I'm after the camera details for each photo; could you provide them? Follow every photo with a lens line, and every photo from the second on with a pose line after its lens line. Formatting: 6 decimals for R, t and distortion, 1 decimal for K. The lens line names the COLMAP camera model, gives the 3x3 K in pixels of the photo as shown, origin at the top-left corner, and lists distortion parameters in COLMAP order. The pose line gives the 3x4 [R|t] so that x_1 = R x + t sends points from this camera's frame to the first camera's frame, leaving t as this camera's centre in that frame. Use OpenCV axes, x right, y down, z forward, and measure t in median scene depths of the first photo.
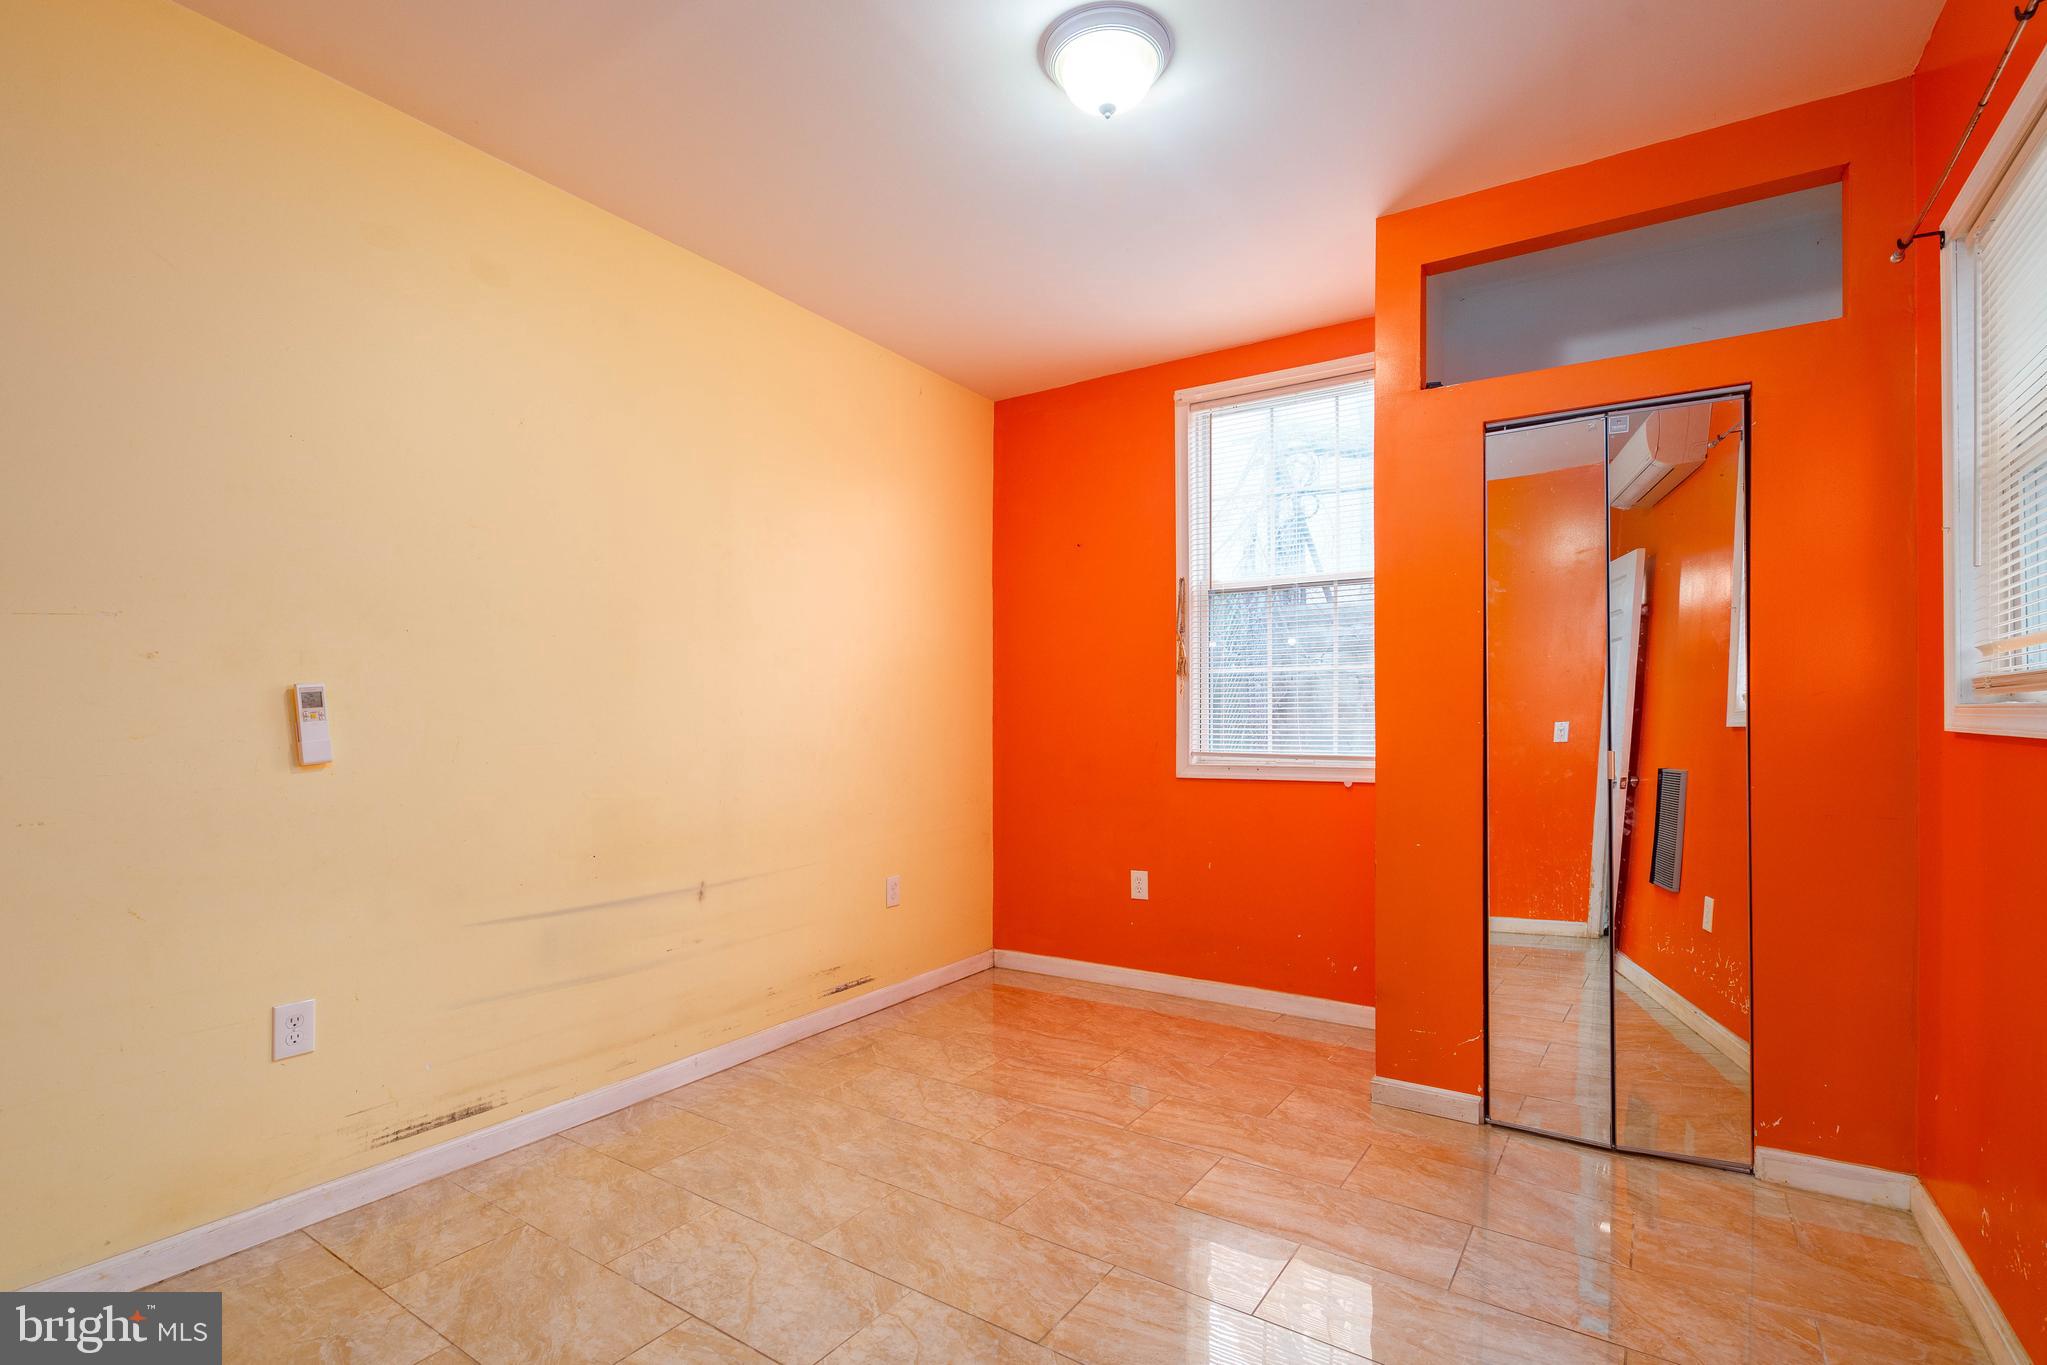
lens RADIAL K [[944.0, 0, 1025.7], [0, 944.0, 697.4], [0, 0, 1]] dist [-0.002334, 0.001111]
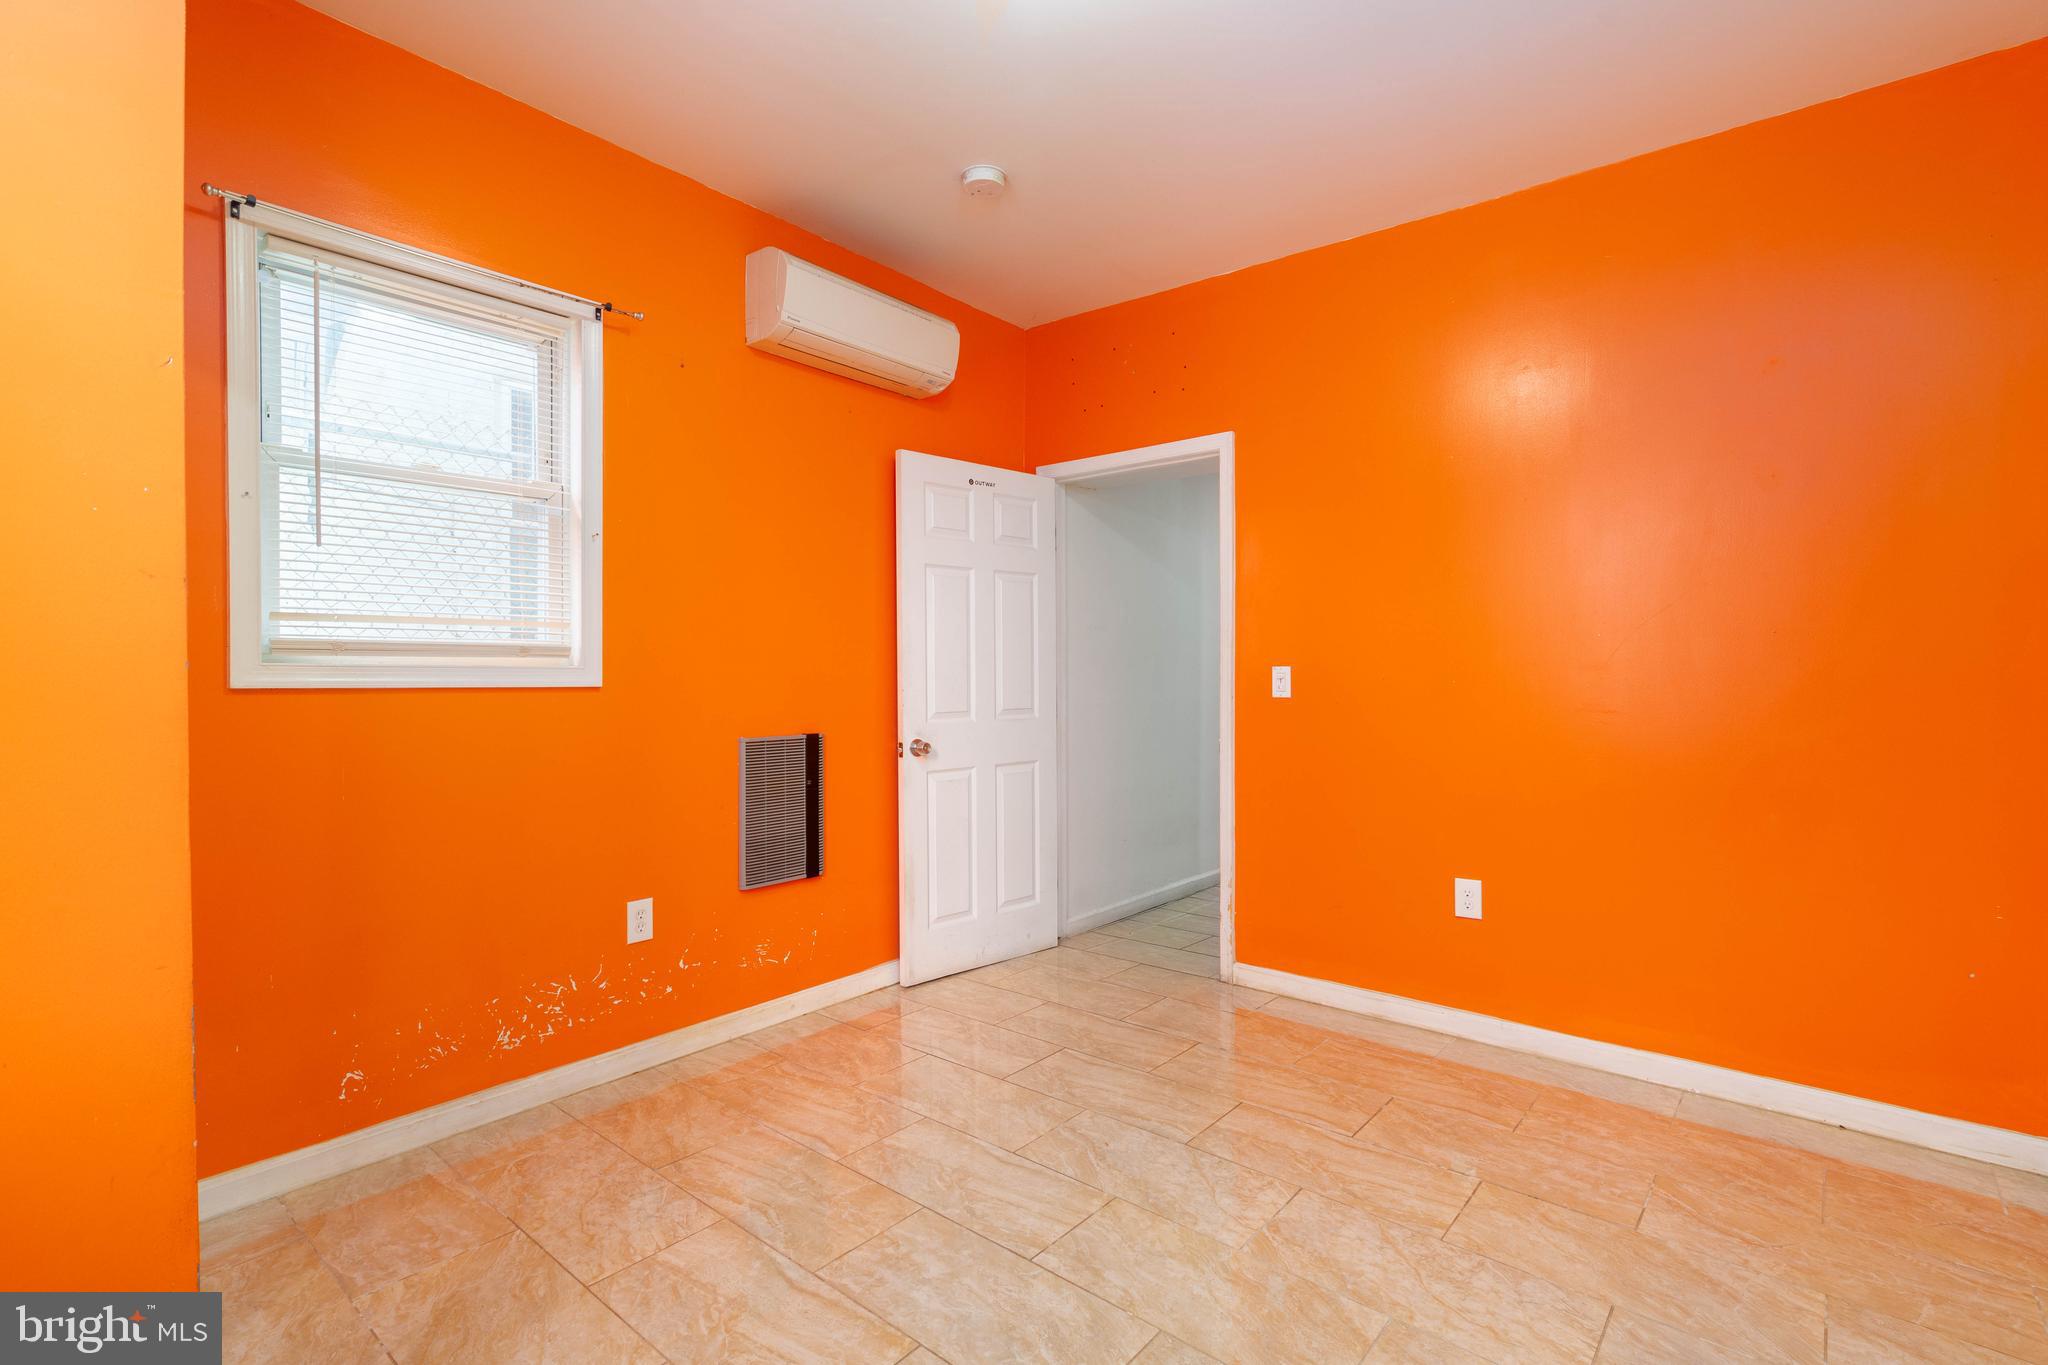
lens RADIAL K [[944.5, 0, 1031.0], [0, 944.5, 682.3], [0, 0, 1]] dist [-0.002334, 0.001111]
pose [[-0.995062, 0.000040, 0.099257, 0.000722], [-0.000824, 0.999962, -0.008662, 0.034859], [-0.099253, -0.008701, -0.995024, 1.953714]]
